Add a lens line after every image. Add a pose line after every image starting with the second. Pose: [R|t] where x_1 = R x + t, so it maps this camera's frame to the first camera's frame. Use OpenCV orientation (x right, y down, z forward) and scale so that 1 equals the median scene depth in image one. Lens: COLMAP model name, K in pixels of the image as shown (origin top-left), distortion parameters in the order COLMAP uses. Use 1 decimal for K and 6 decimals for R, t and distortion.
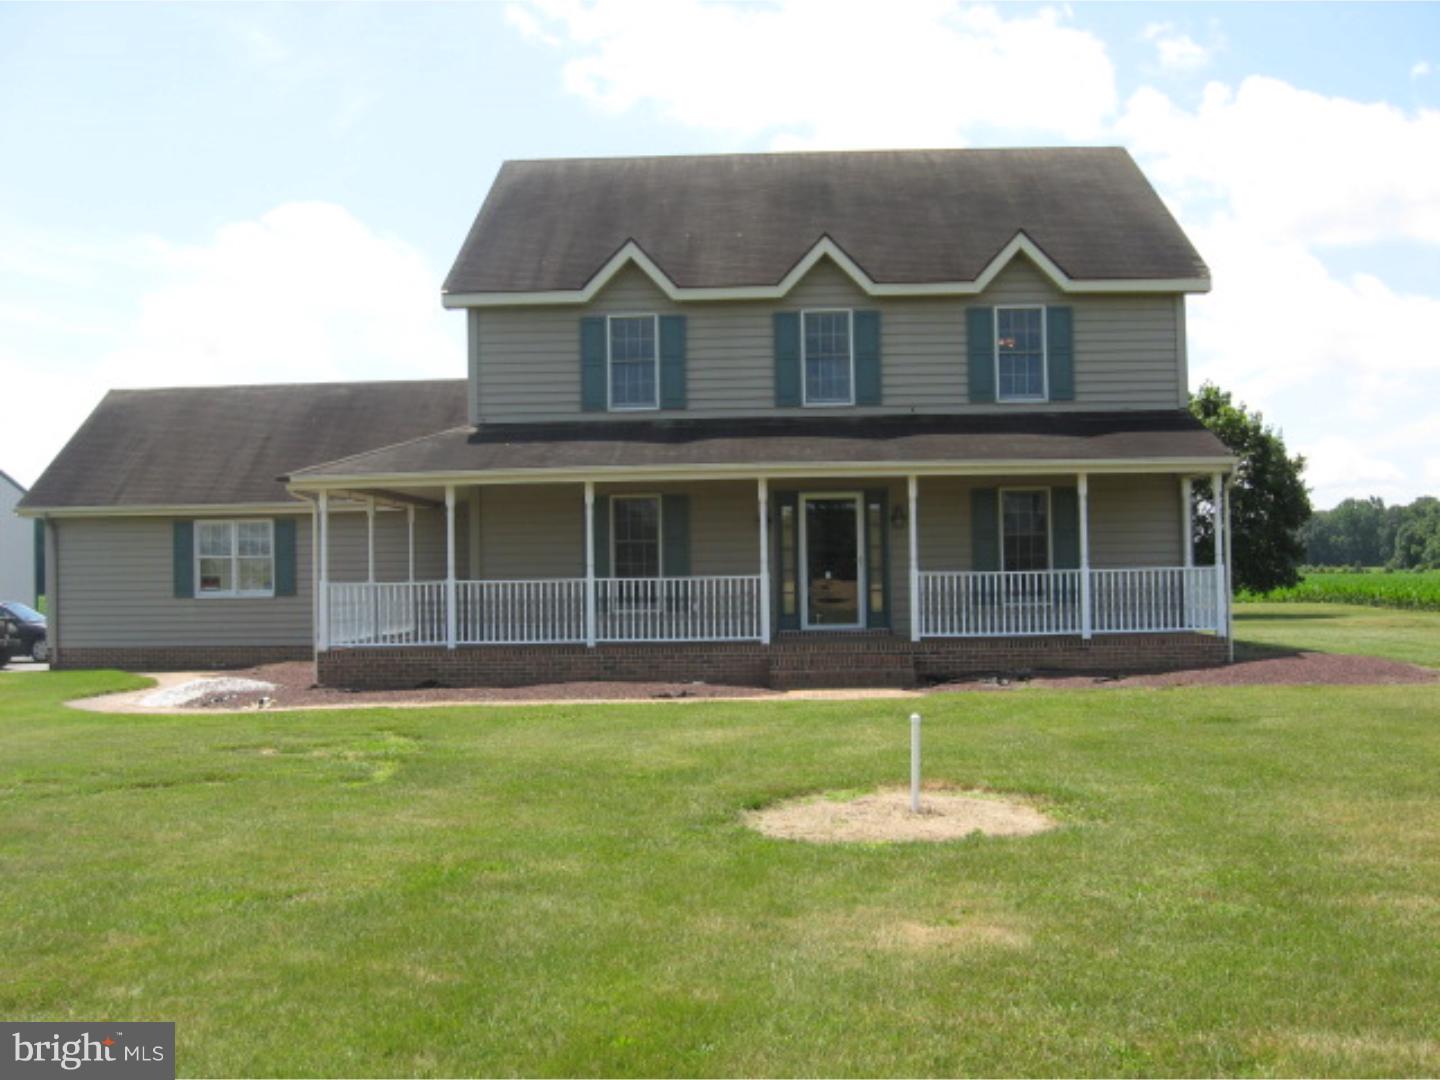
lens RADIAL K [[1496.9, 0, 720.0], [0, 1496.9, 540.0], [0, 0, 1]] dist [0.003946, -0.000785]
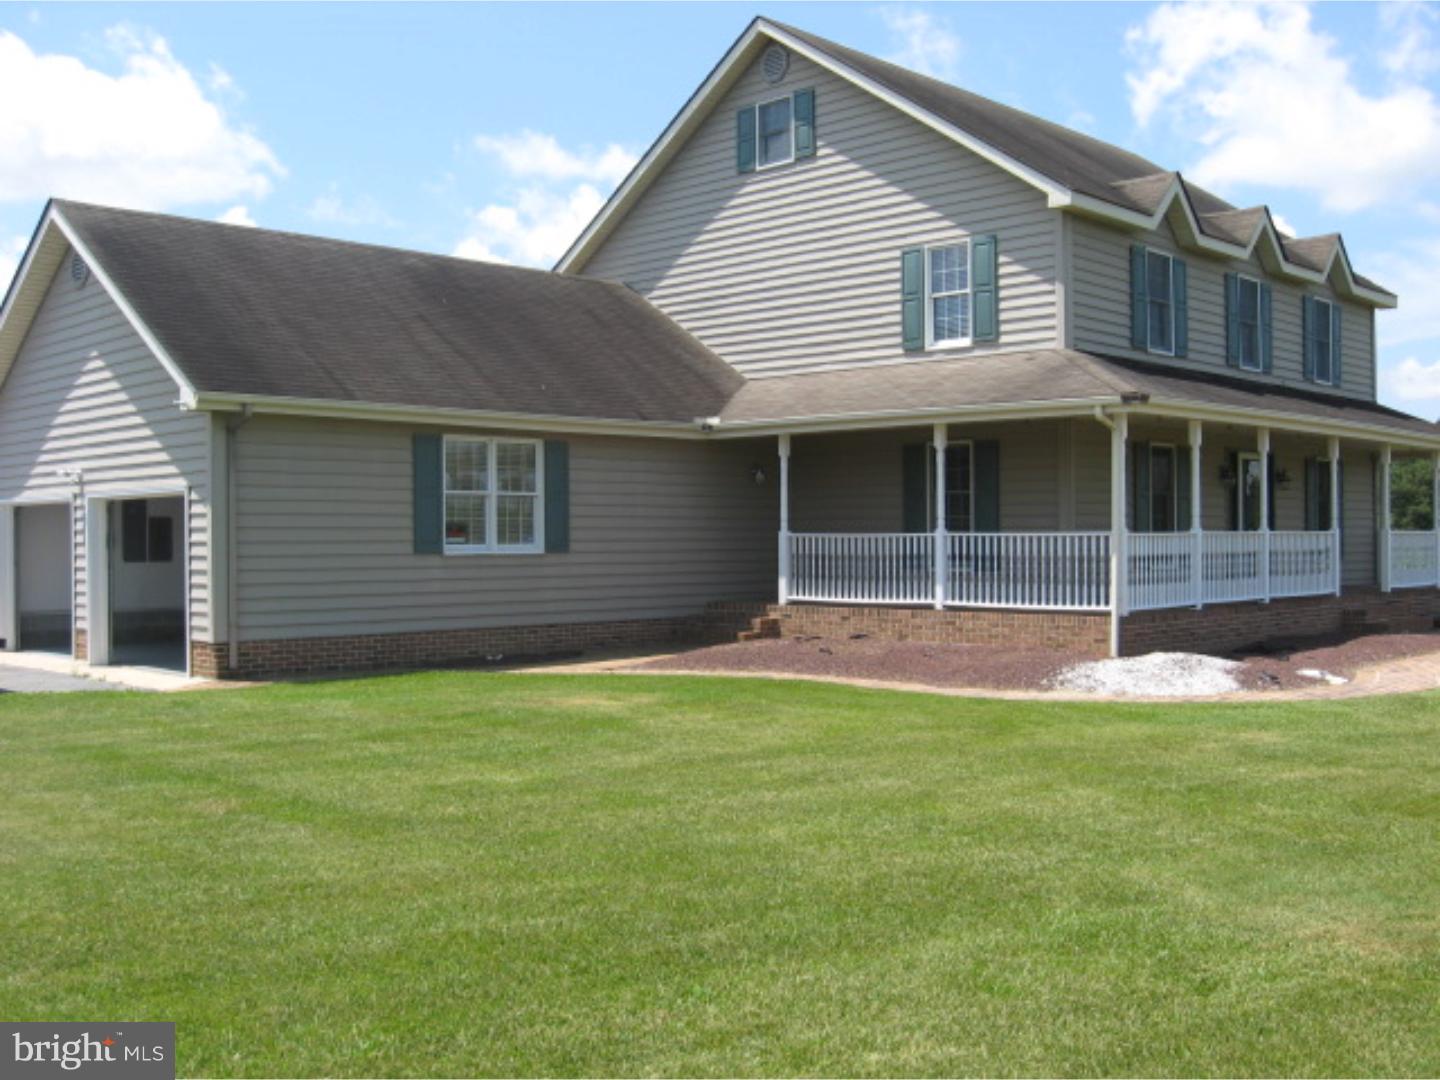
lens RADIAL K [[1496.9, 0, 720.0], [0, 1496.9, 540.0], [0, 0, 1]] dist [0.003946, -0.000785]
pose [[0.715026, 0.011366, 0.699005, -0.710292], [-0.024097, 0.999674, 0.008395, 0.024224], [-0.698682, -0.022846, 0.715067, 0.462496]]
